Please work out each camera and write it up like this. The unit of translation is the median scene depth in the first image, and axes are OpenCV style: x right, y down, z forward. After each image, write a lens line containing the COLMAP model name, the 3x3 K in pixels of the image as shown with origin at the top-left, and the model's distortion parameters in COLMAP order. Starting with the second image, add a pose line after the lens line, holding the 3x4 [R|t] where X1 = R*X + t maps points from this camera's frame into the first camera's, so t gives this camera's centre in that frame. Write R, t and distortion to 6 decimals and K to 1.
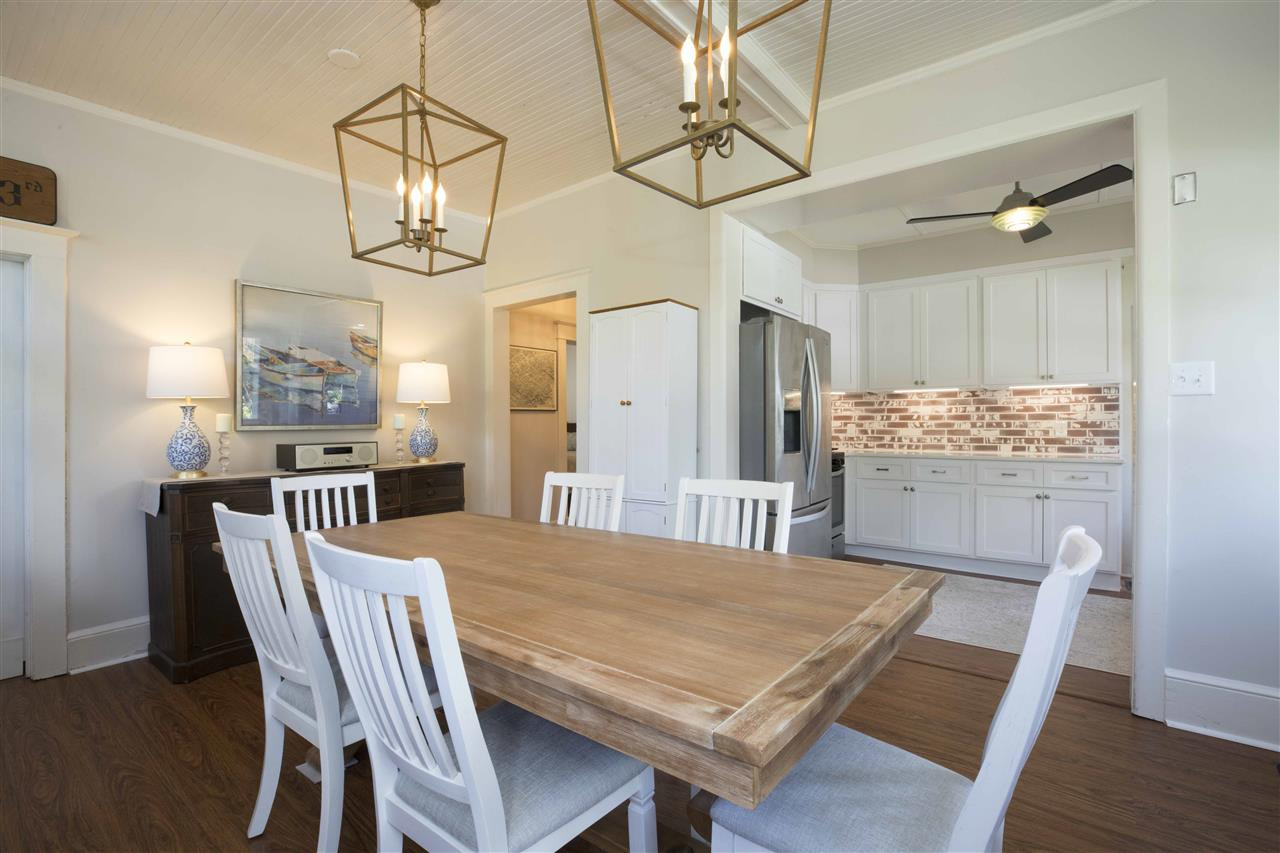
lens RADIAL K [[594.7, 0, 635.9], [0, 594.7, 431.6], [0, 0, 1]] dist [0.000171, 0.000140]
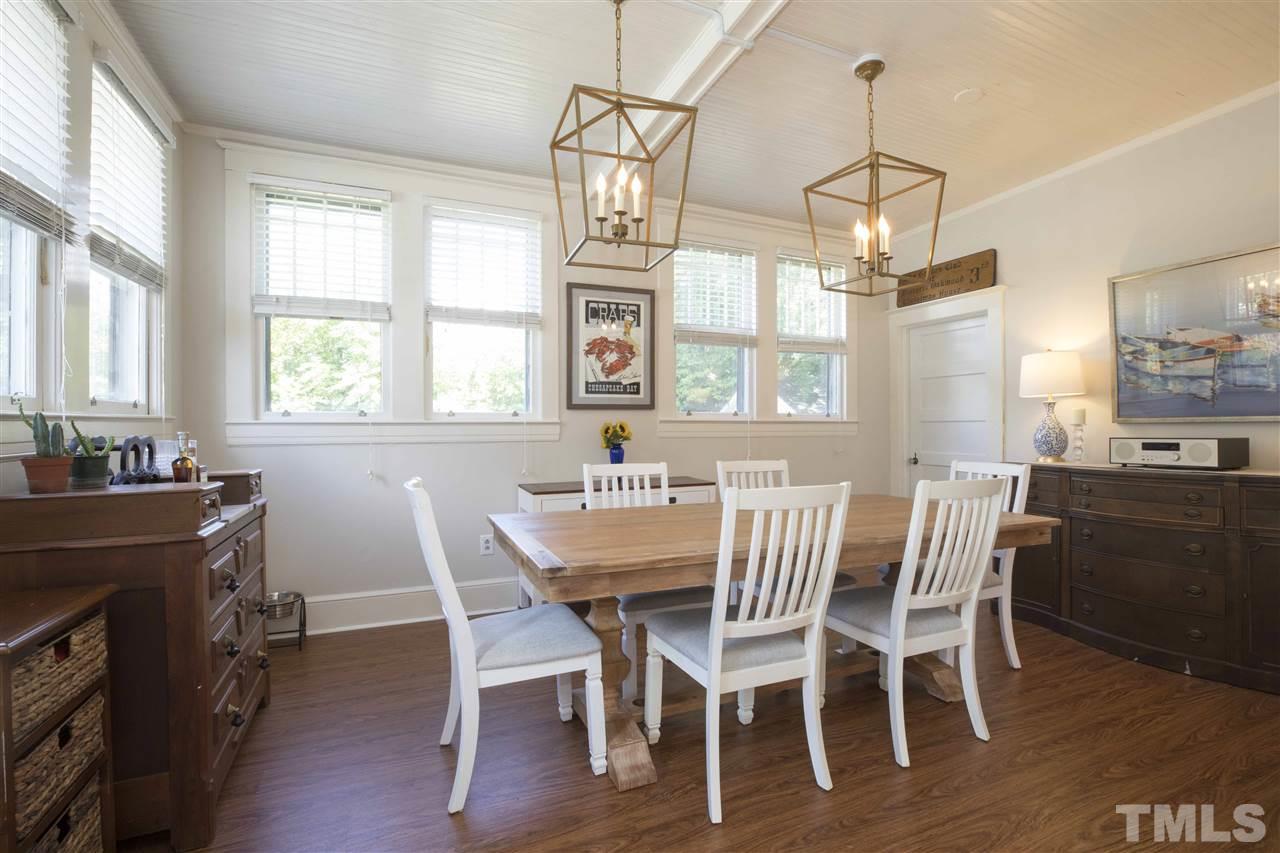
lens RADIAL K [[594.7, 0, 638.3], [0, 594.7, 419.5], [0, 0, 1]] dist [0.000171, 0.000140]
pose [[-0.492389, 0.010153, -0.870316, 0.612813], [0.007956, 0.999943, 0.007165, -0.020351], [0.870339, -0.003396, -0.492442, 0.741257]]
